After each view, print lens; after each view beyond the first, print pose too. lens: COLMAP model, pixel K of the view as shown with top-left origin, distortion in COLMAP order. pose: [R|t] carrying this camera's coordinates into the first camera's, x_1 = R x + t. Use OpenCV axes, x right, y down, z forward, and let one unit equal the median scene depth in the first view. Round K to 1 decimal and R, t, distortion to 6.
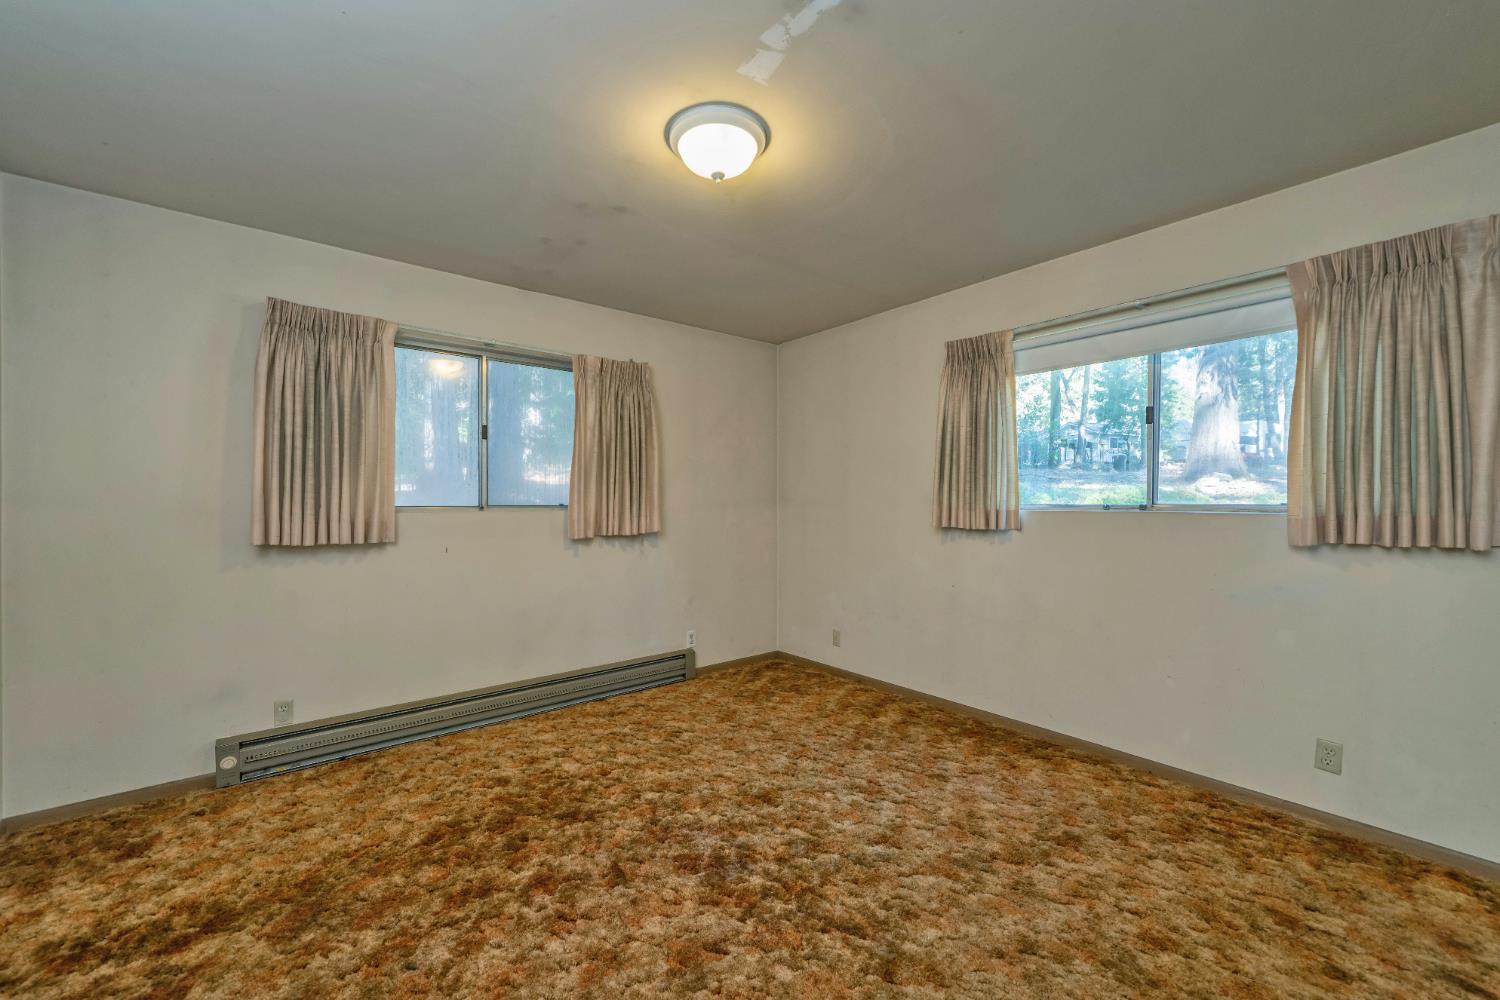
lens RADIAL K [[587.3, 0, 741.9], [0, 587.3, 506.6], [0, 0, 1]] dist [-0.000570, 0.000170]
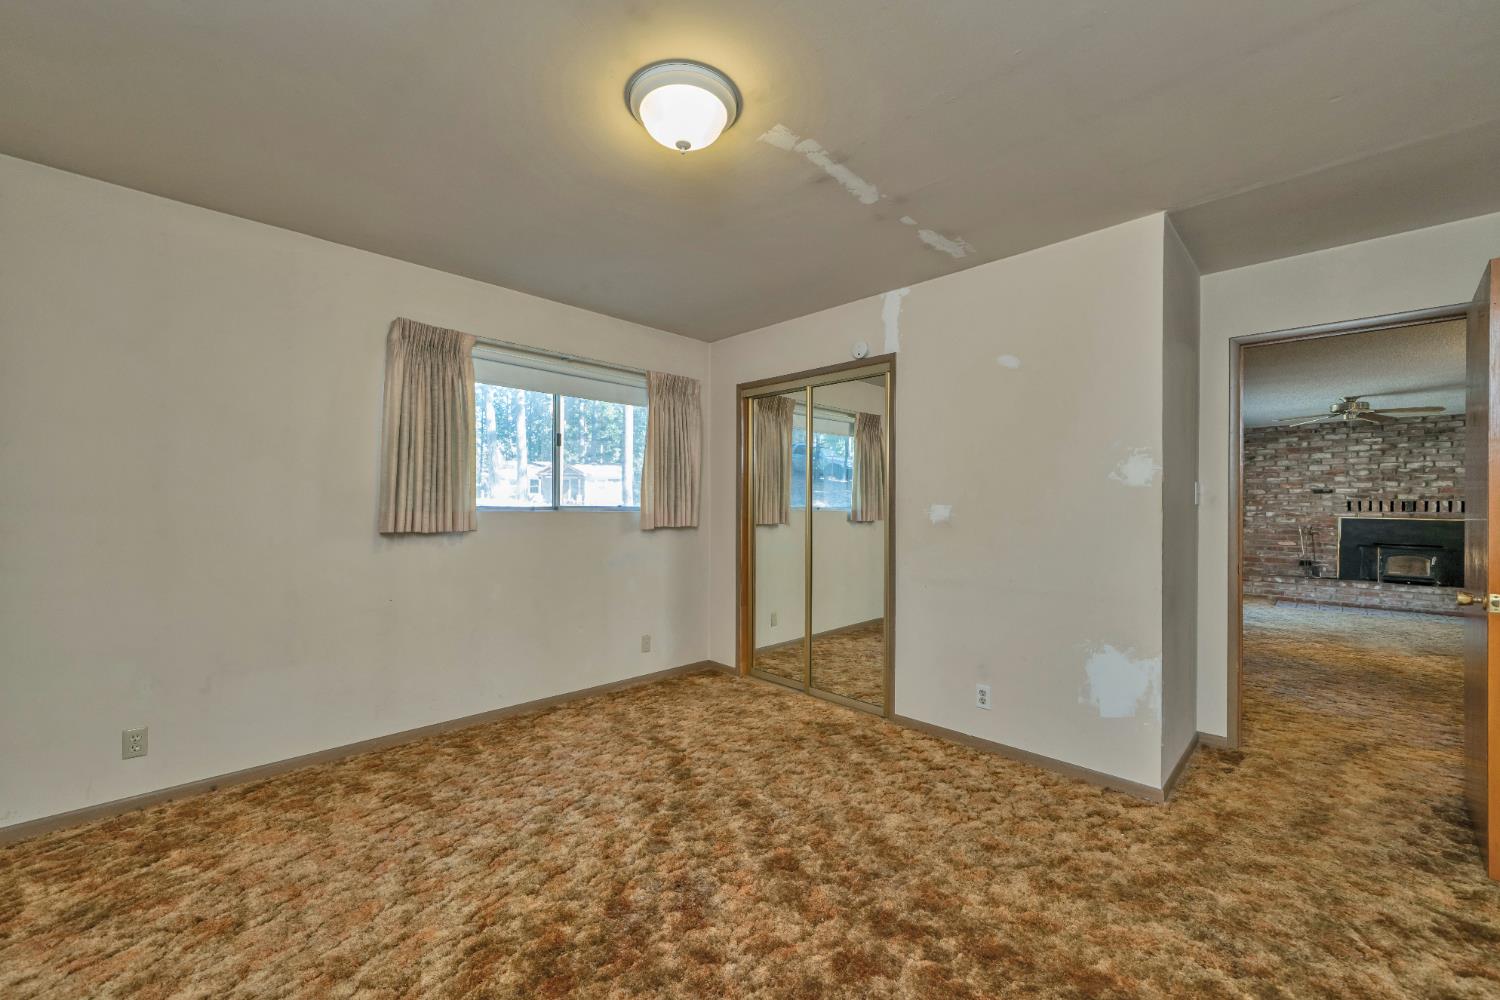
lens RADIAL K [[587.3, 0, 741.9], [0, 587.3, 506.6], [0, 0, 1]] dist [-0.000570, 0.000170]
pose [[-0.108710, -0.000706, 0.994073, -0.697555], [0.001024, 0.999999, 0.000822, -0.002859], [-0.994073, 0.001108, -0.108709, 0.738184]]
